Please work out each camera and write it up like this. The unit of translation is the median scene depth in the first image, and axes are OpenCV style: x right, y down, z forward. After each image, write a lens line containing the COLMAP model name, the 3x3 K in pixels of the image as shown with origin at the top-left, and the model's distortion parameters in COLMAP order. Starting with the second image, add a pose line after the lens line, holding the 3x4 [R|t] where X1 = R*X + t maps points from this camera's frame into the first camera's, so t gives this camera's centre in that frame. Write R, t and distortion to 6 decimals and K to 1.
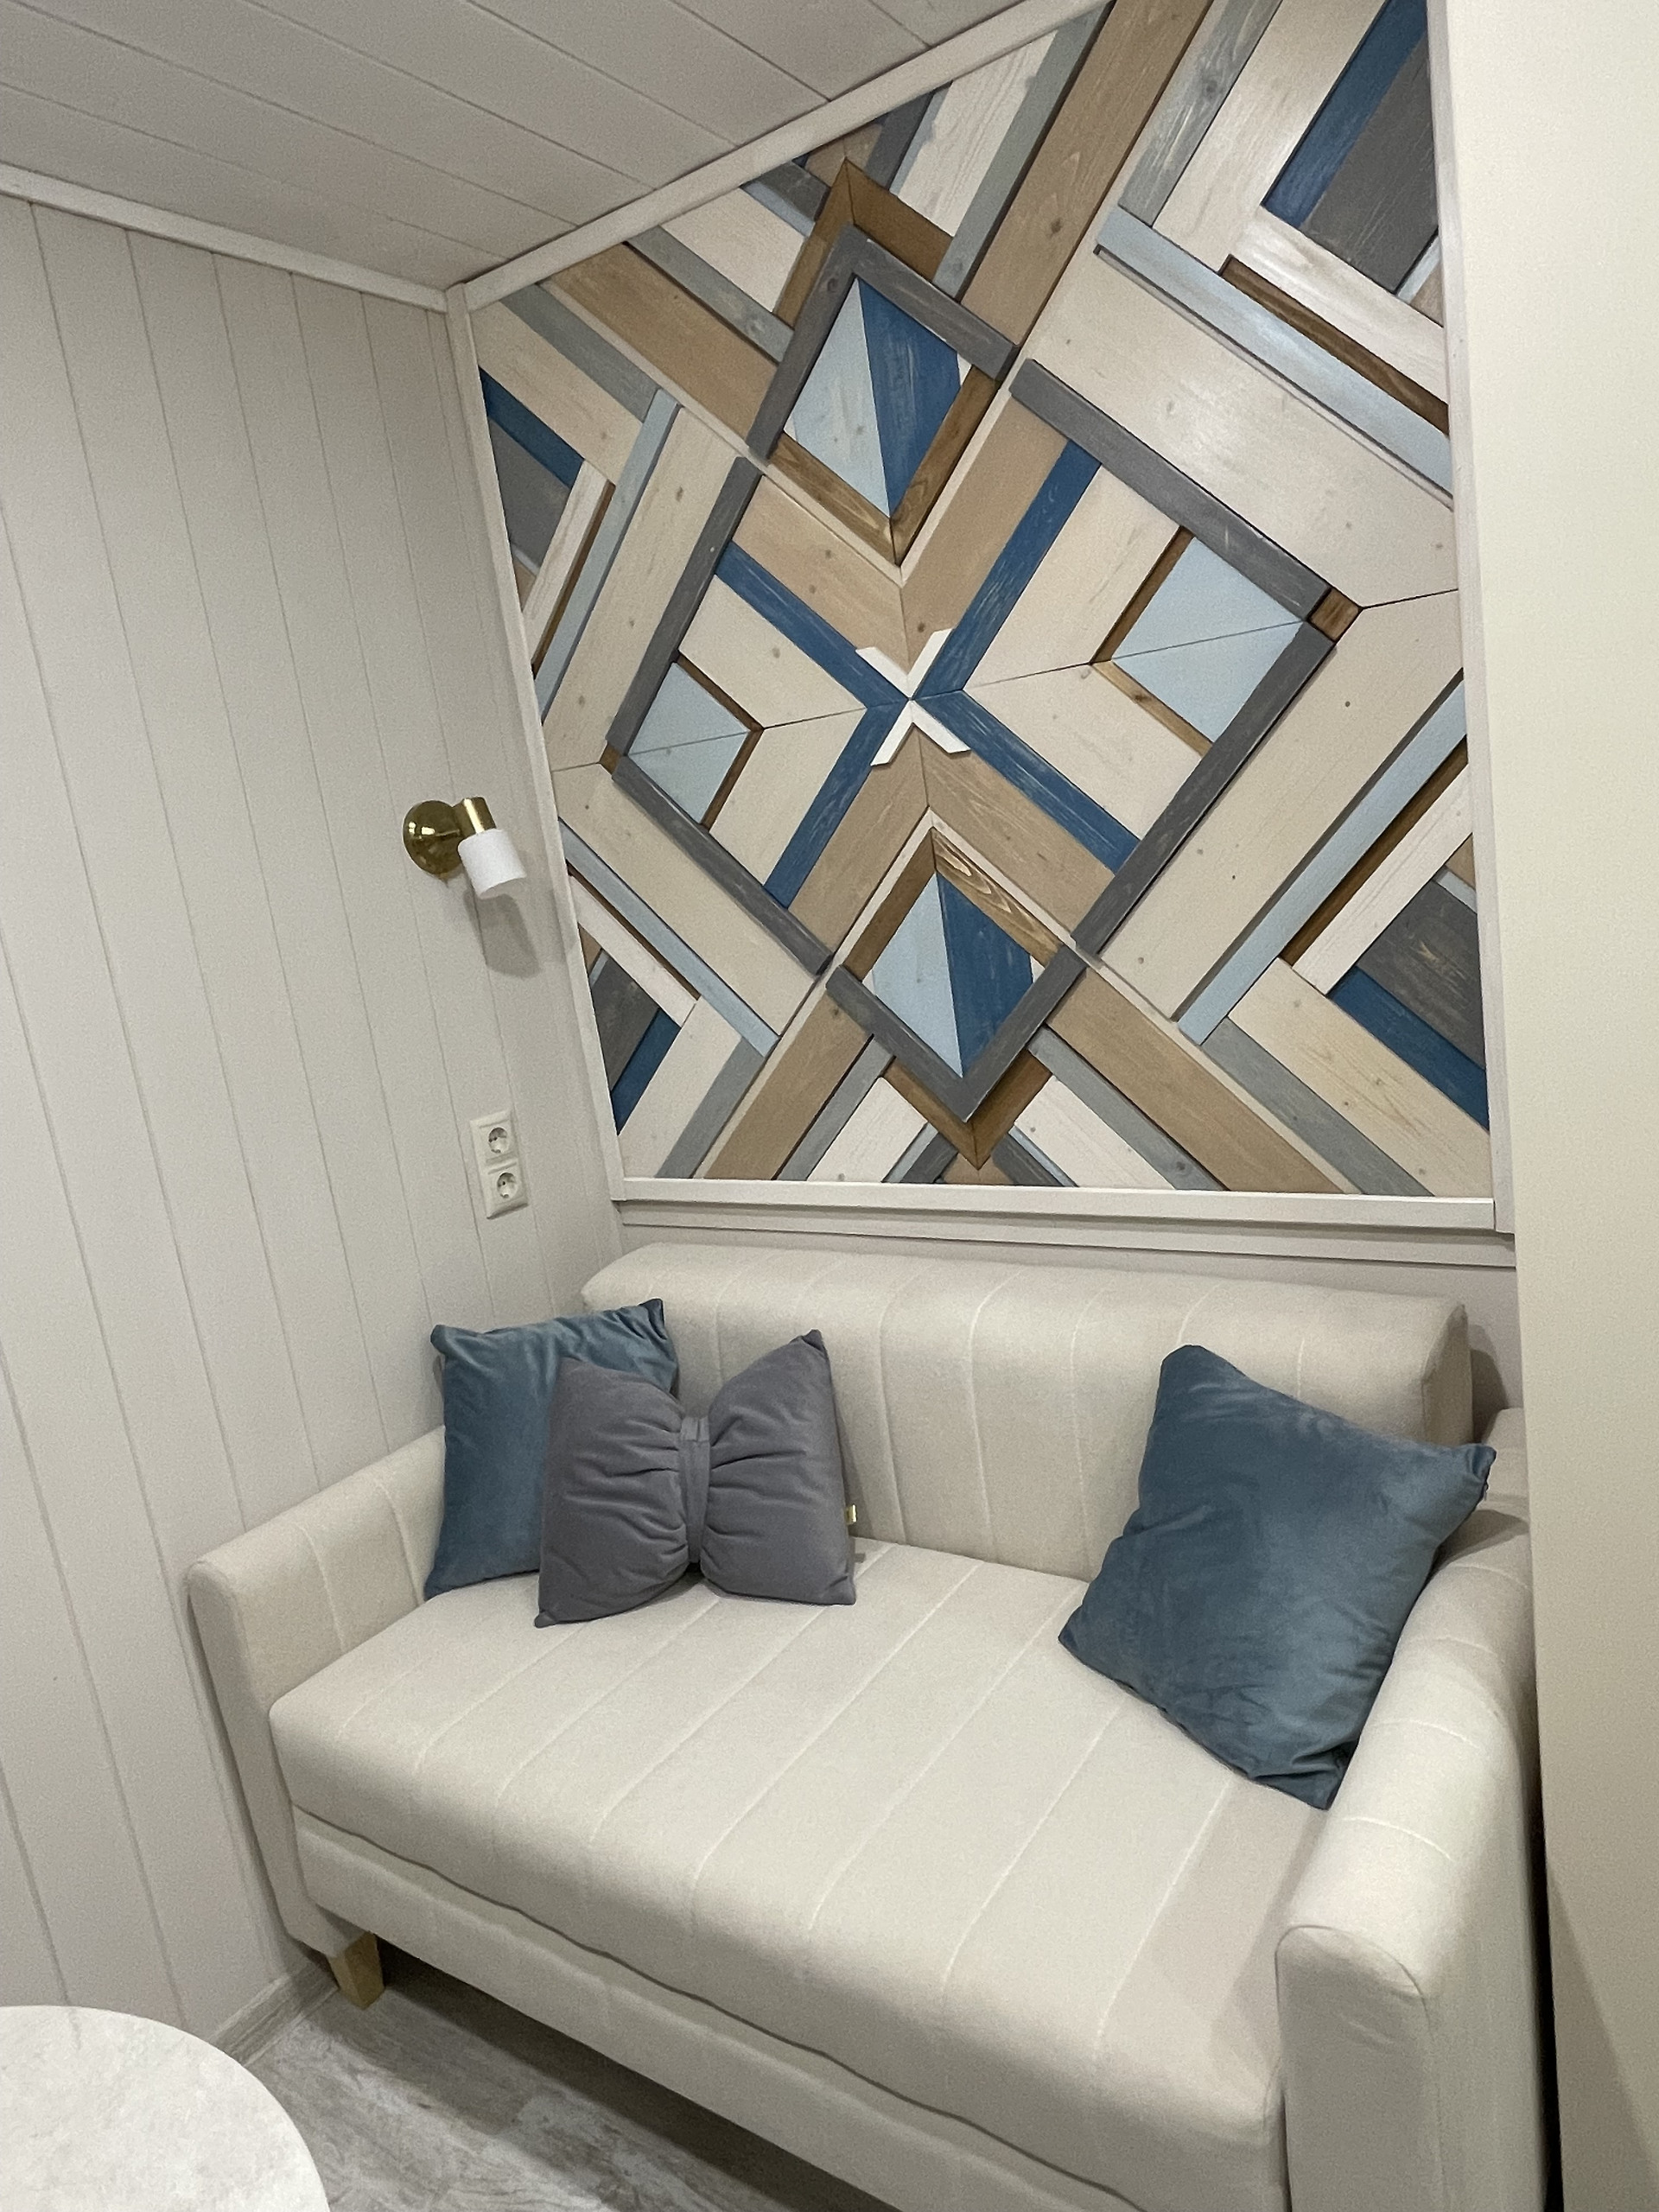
lens RADIAL K [[1399.0, 0, 843.3], [0, 1399.0, 1102.1], [0, 0, 1]] dist [-0.011040, 0.005907]
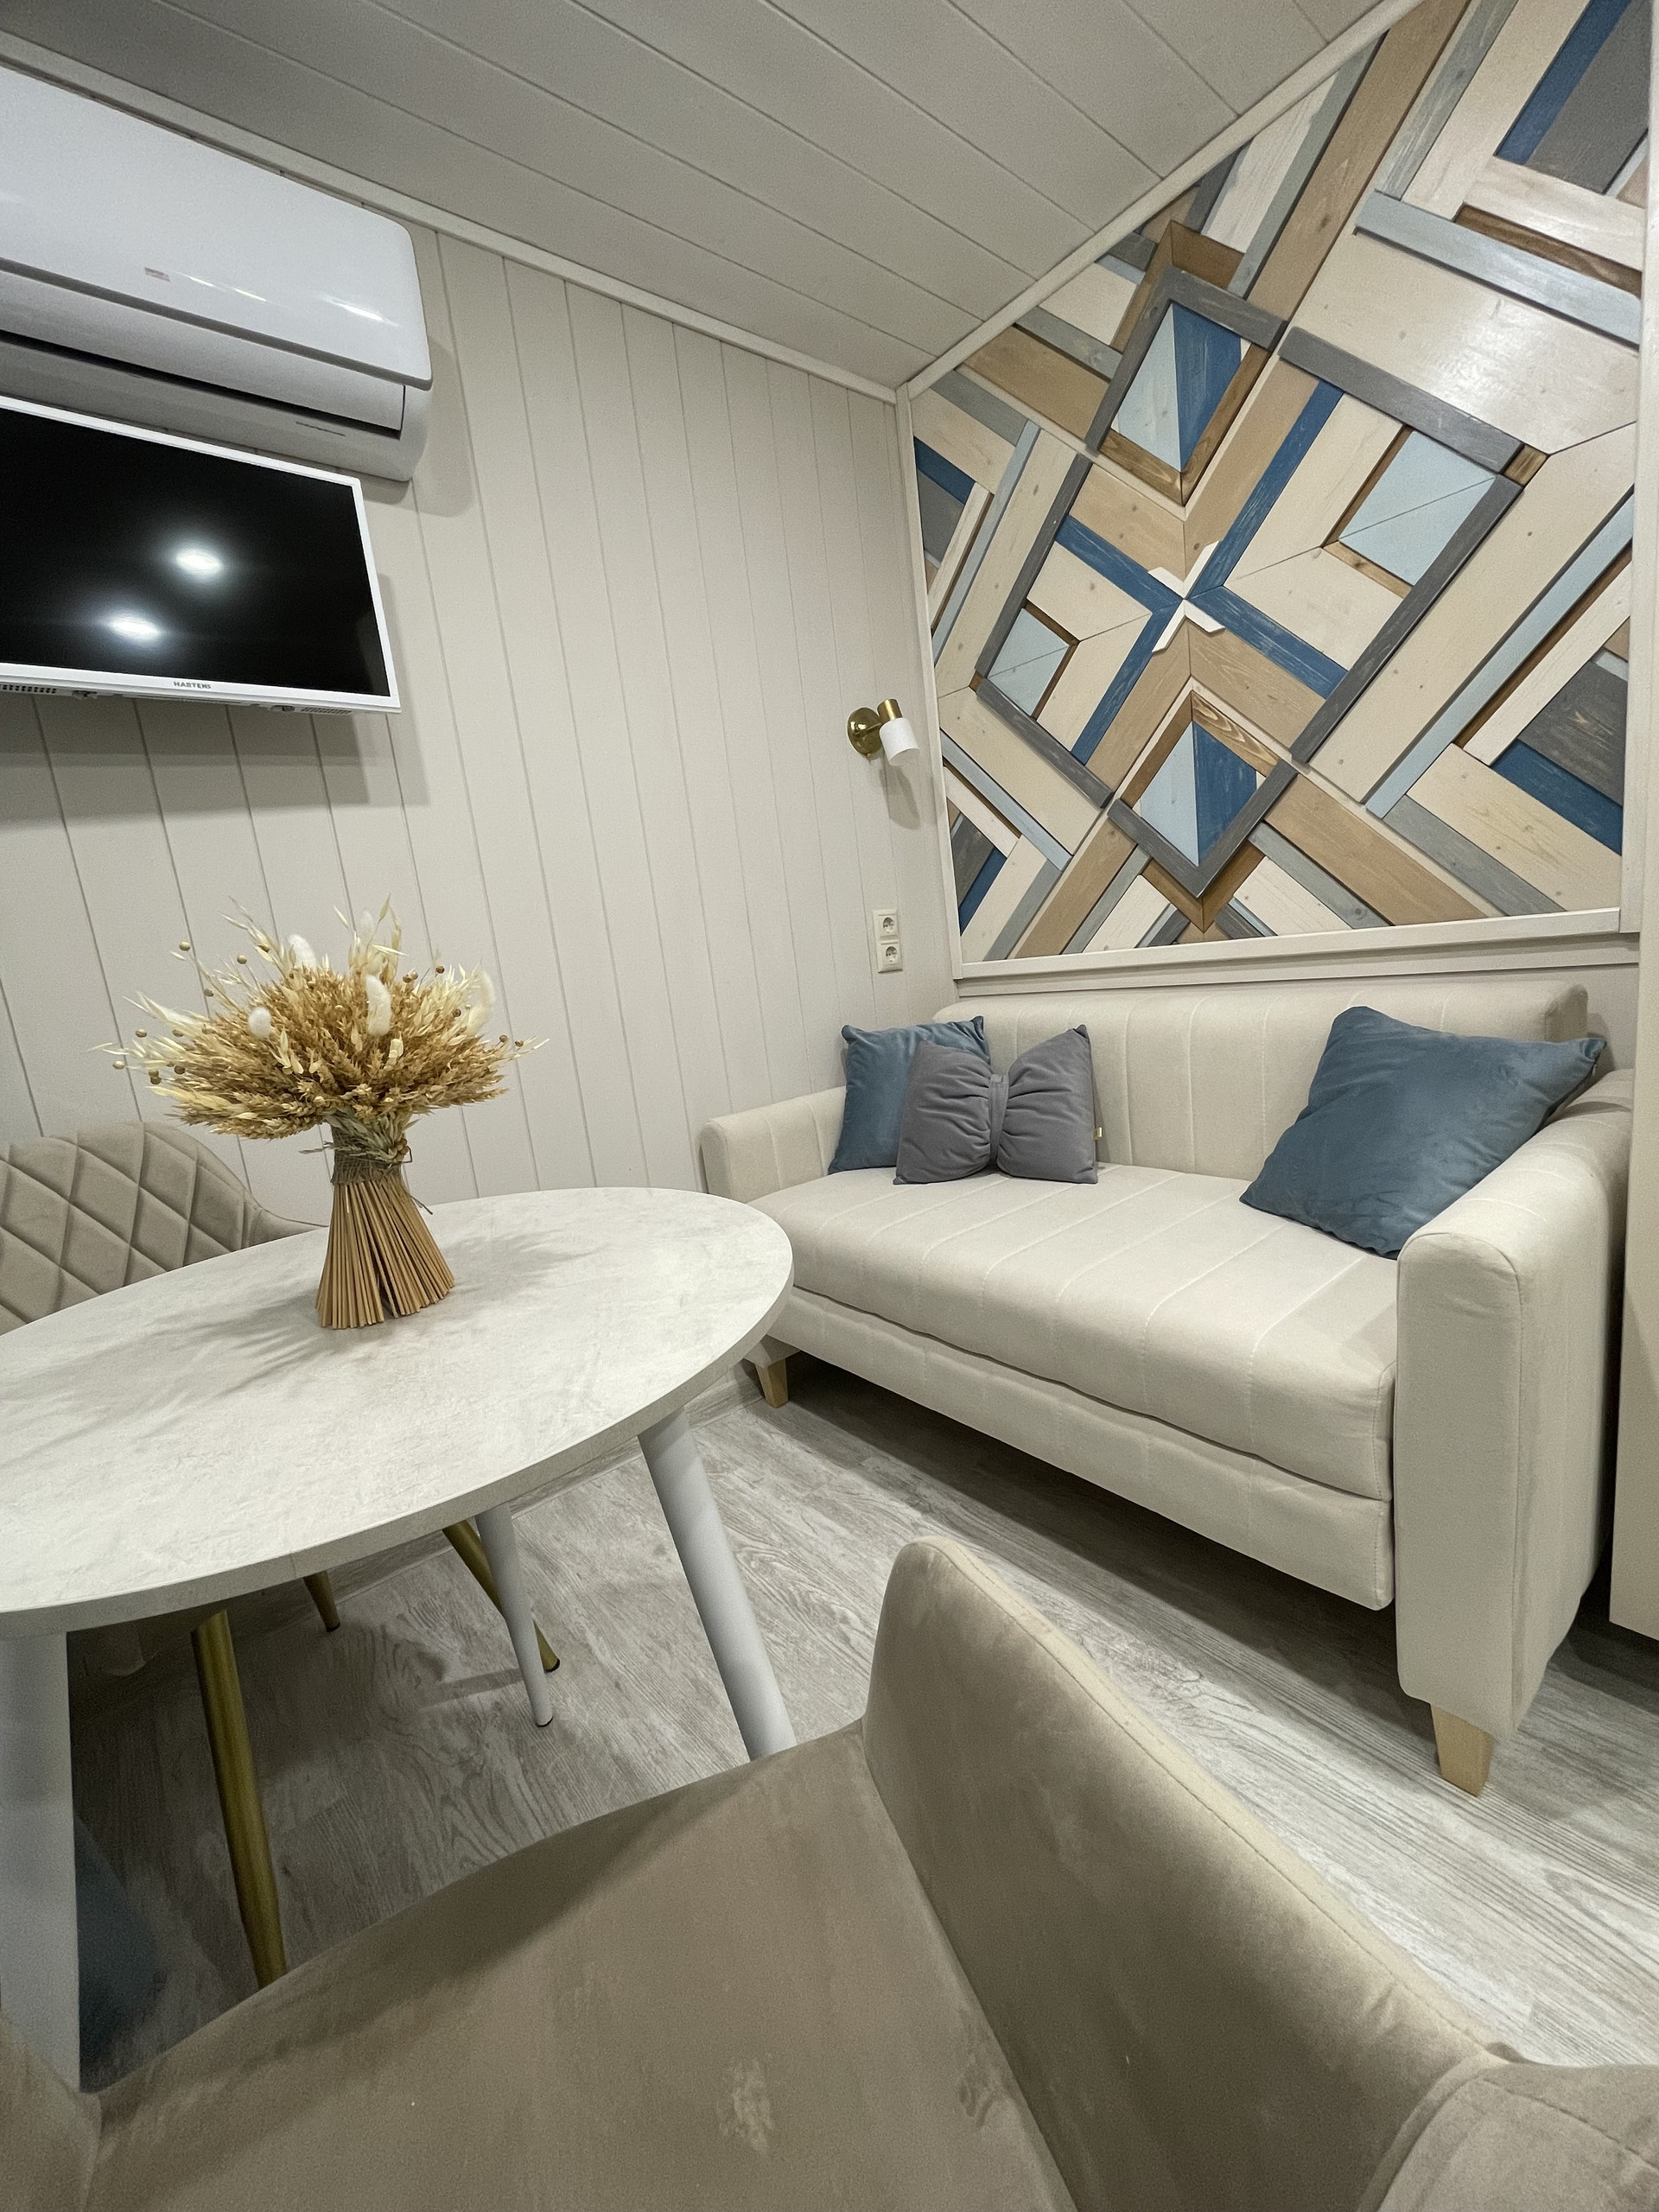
lens RADIAL K [[891.3, 0, 835.6], [0, 891.3, 1109.8], [0, 0, 1]] dist [-0.003943, 0.000152]
pose [[0.958710, 0.080300, -0.272812, -0.006470], [-0.072909, 0.996647, 0.037141, 0.256472], [0.274880, -0.015717, 0.961350, -0.025768]]
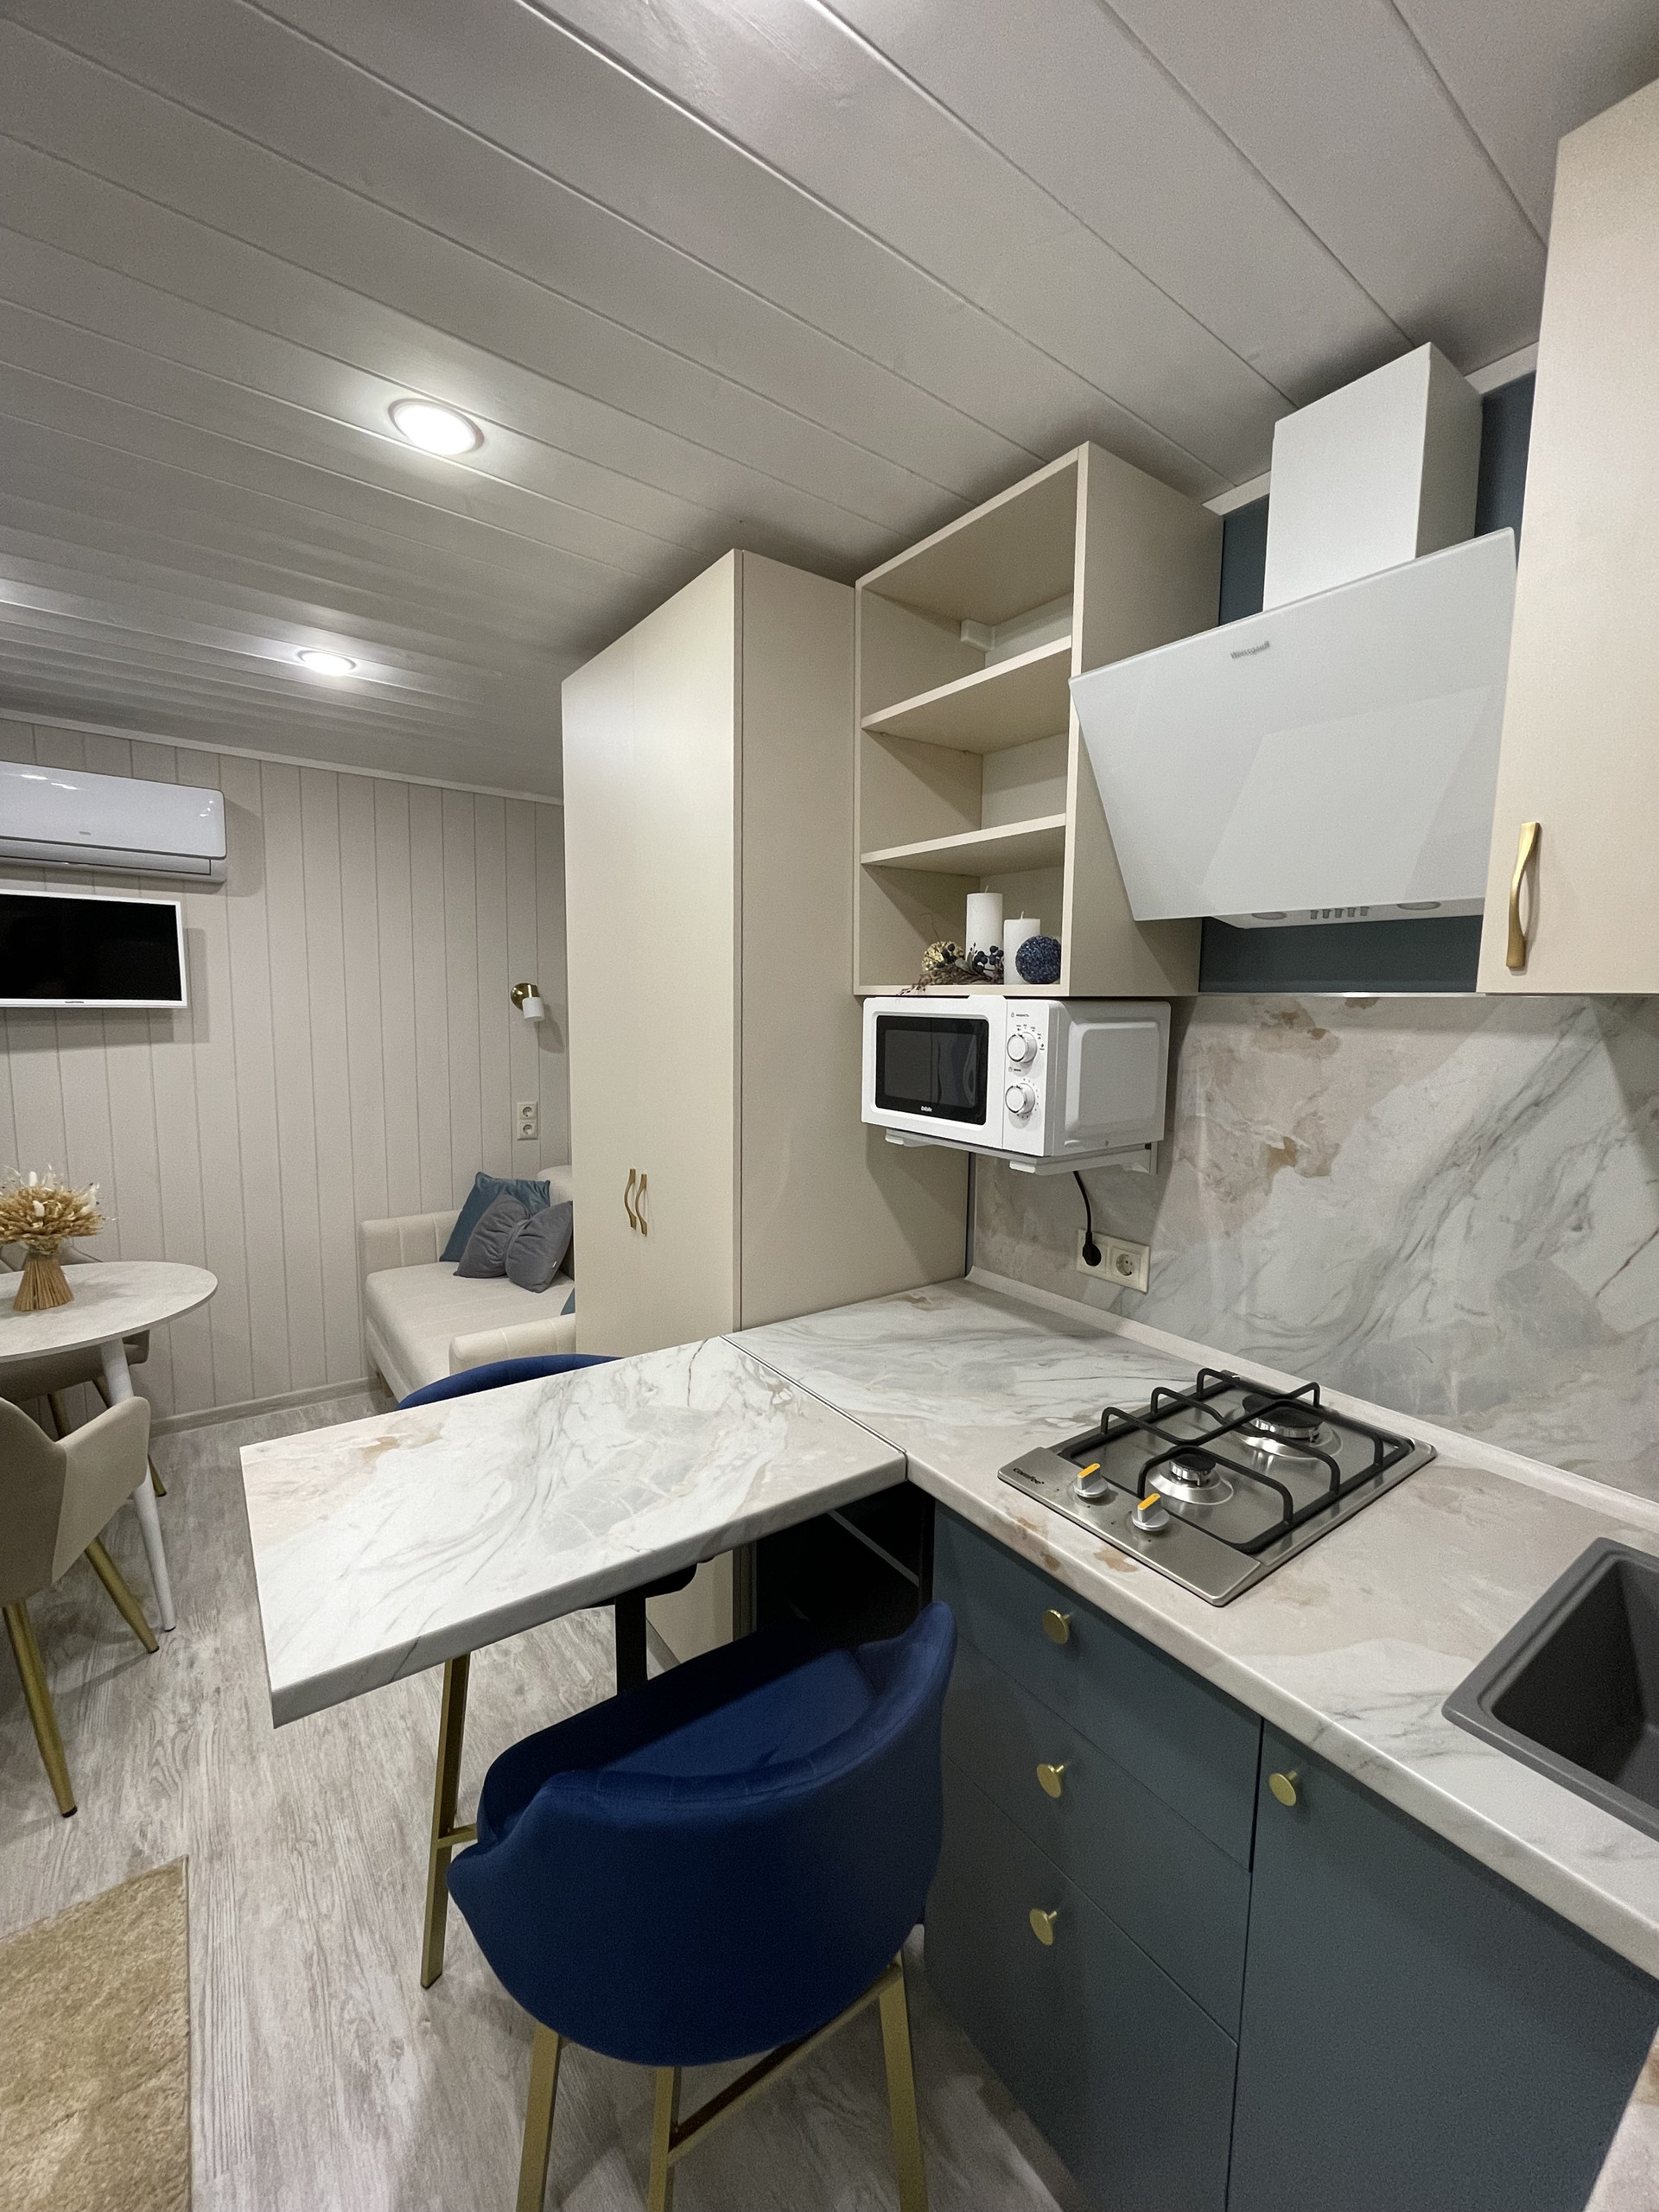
lens RADIAL K [[891.3, 0, 829.3], [0, 891.3, 1109.0], [0, 0, 1]] dist [-0.003943, 0.000152]
pose [[0.926380, 0.200112, -0.319023, 1.011097], [-0.216599, 0.976118, -0.016677, -0.091134], [0.308067, 0.084549, 0.947600, -0.516382]]
